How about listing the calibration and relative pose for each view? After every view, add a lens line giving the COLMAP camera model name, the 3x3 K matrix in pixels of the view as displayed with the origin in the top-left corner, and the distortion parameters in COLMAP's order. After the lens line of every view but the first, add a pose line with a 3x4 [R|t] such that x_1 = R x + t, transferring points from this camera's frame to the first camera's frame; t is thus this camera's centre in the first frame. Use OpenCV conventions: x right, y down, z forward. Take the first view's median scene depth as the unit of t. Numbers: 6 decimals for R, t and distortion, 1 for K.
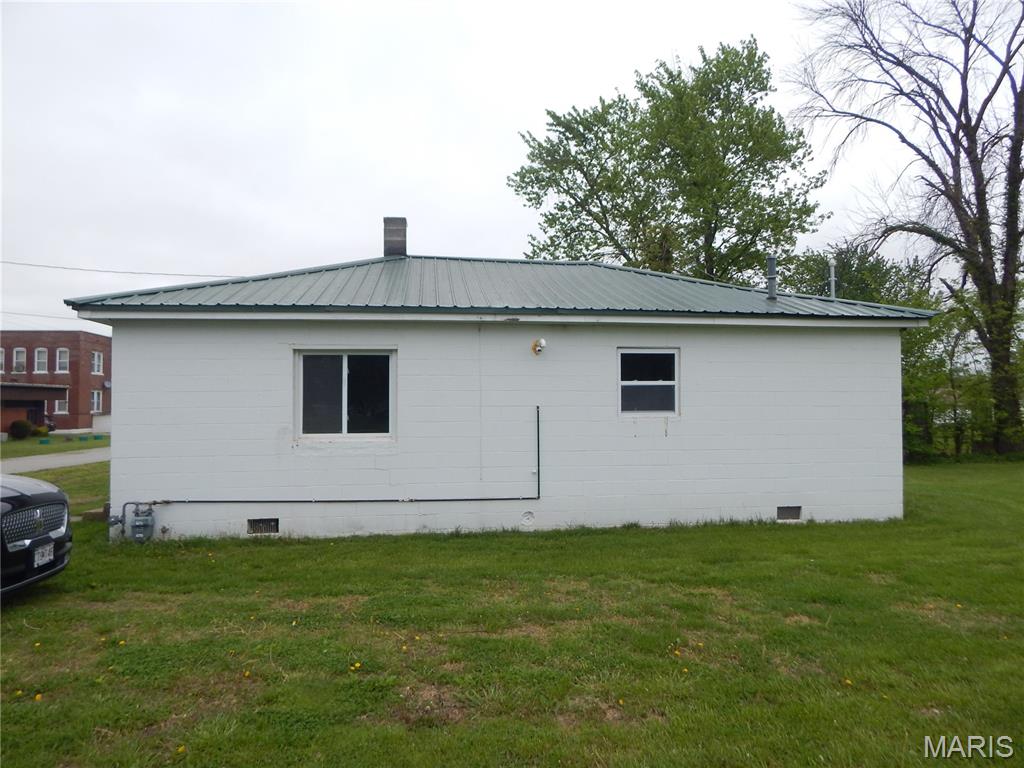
lens RADIAL K [[660.7, 0, 515.3], [0, 660.7, 379.6], [0, 0, 1]] dist [-0.000738, -0.002067]
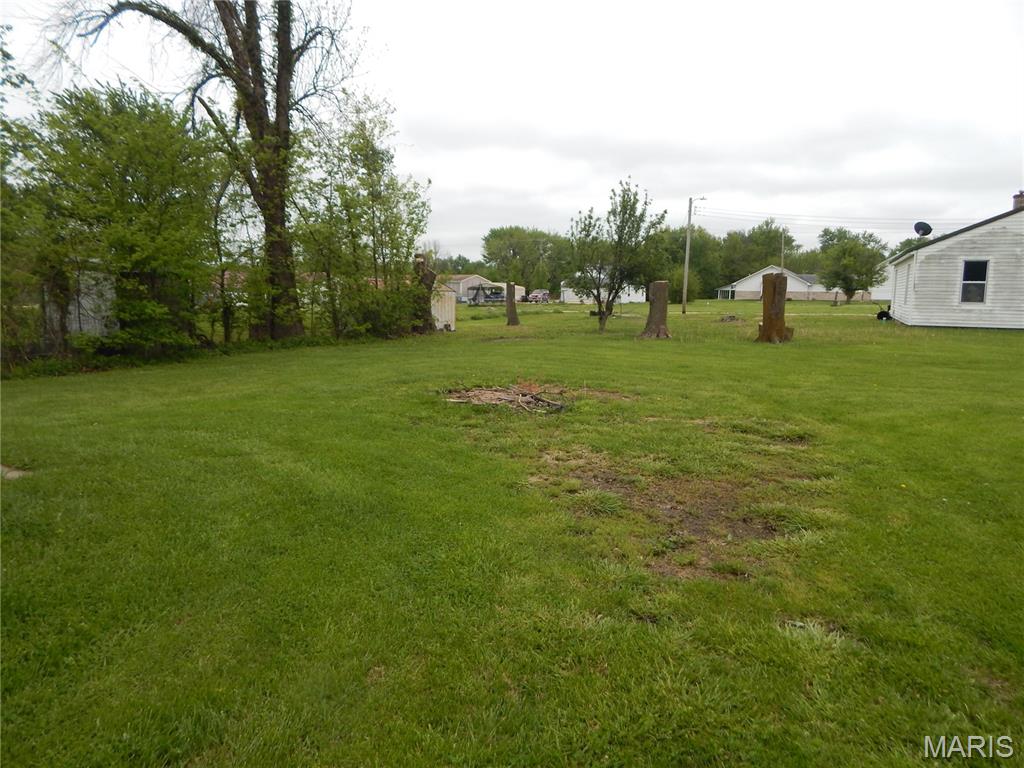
lens RADIAL K [[660.7, 0, 515.3], [0, 660.7, 379.6], [0, 0, 1]] dist [-0.000738, -0.002067]
pose [[0.573515, -0.098158, 0.813293, 0.231687], [-0.043112, 0.987803, 0.149621, 0.025614], [-0.818060, -0.120872, 0.562289, 0.286310]]
